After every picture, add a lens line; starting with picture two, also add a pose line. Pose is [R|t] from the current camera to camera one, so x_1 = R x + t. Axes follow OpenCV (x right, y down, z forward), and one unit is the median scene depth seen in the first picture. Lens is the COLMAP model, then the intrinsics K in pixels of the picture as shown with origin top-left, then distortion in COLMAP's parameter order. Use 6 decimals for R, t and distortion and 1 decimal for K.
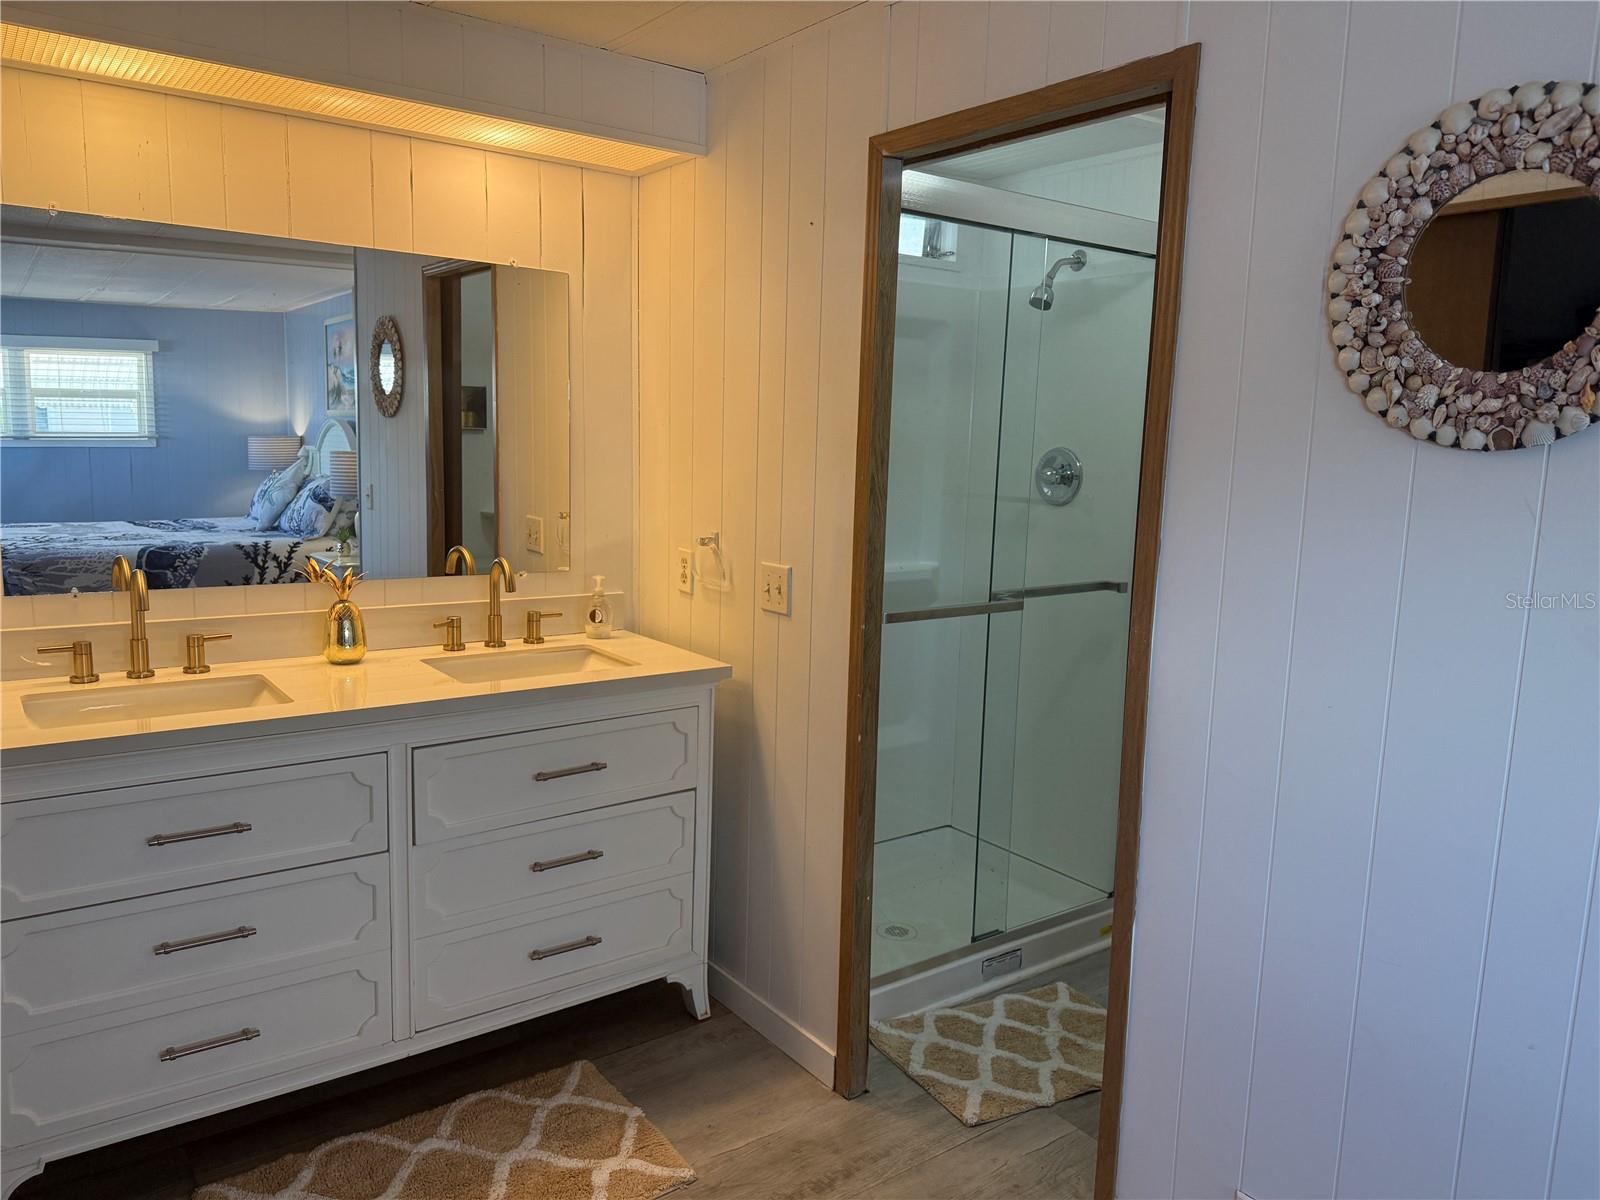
lens RADIAL K [[1121.2, 0, 798.5], [0, 1121.2, 607.0], [0, 0, 1]] dist [0.096352, -0.143083]
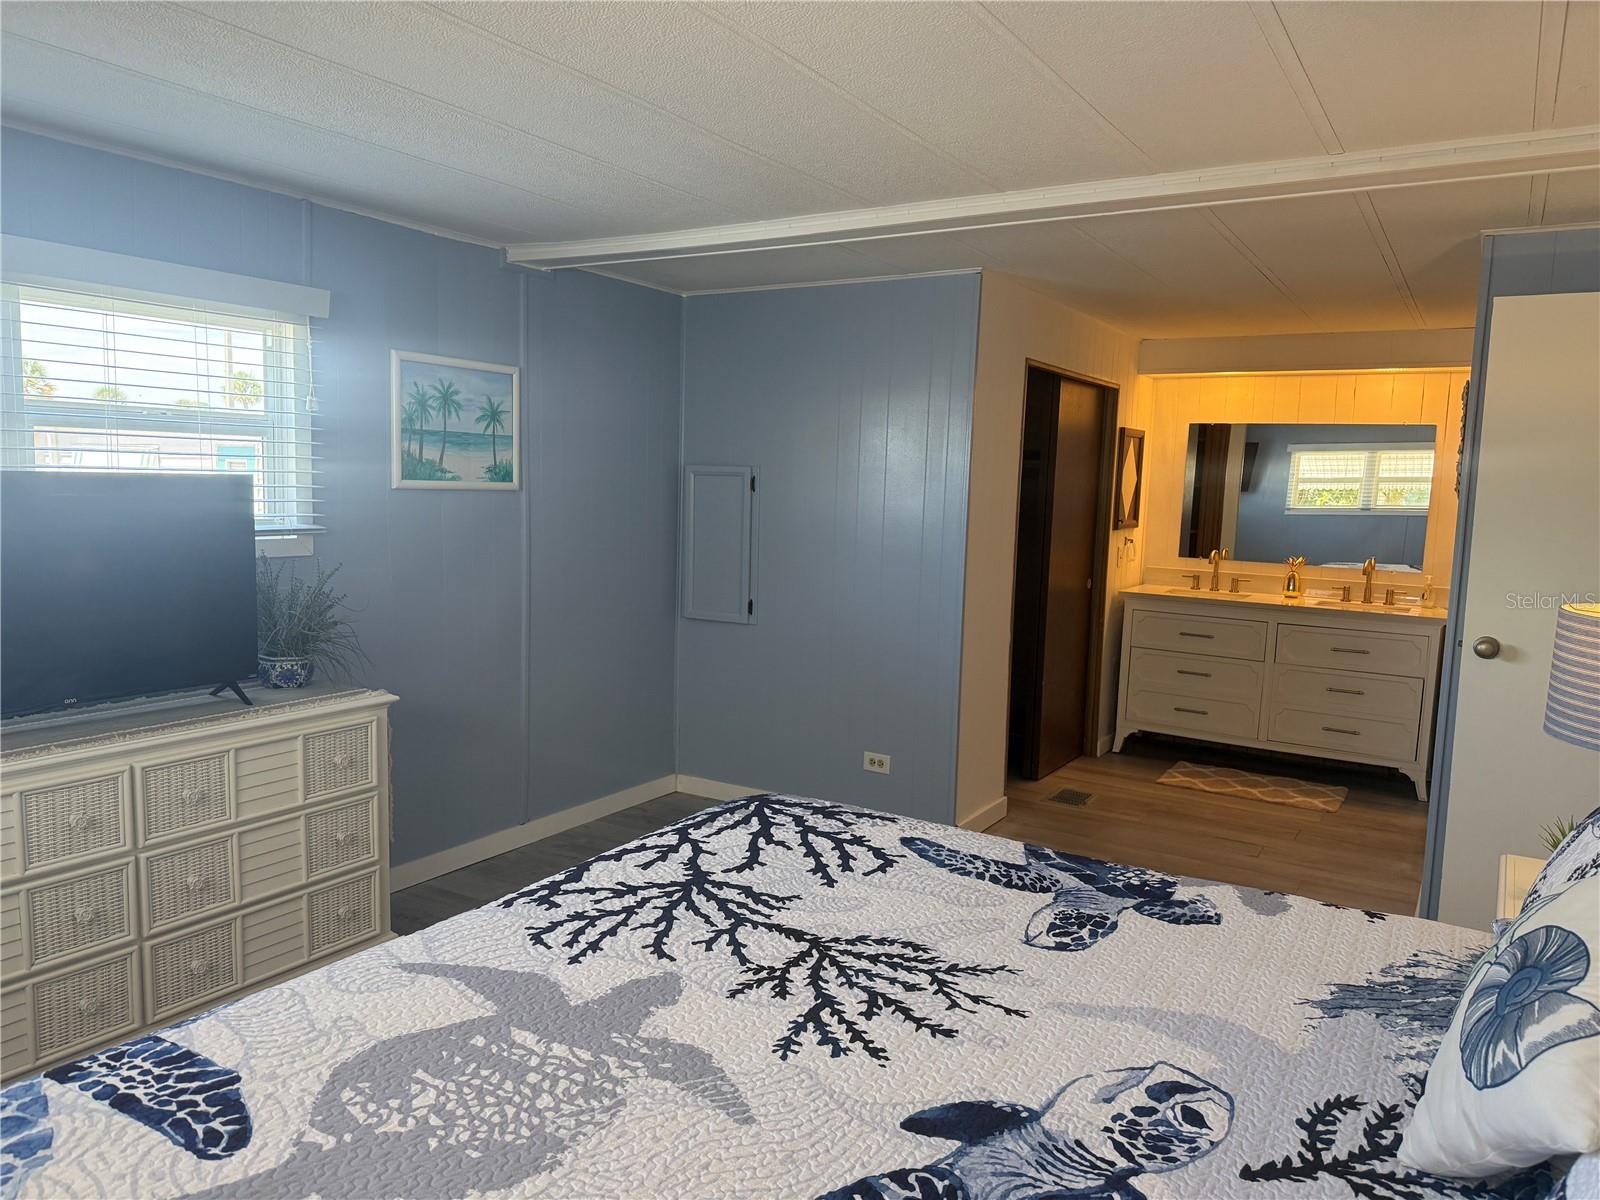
lens RADIAL K [[1121.2, 0, 798.5], [0, 1121.2, 607.0], [0, 0, 1]] dist [0.096352, -0.143083]
pose [[0.387040, 0.096309, -0.917019, 1.397701], [-0.162132, 0.986143, 0.035139, 0.153890], [0.907697, 0.135078, 0.397292, -0.879435]]
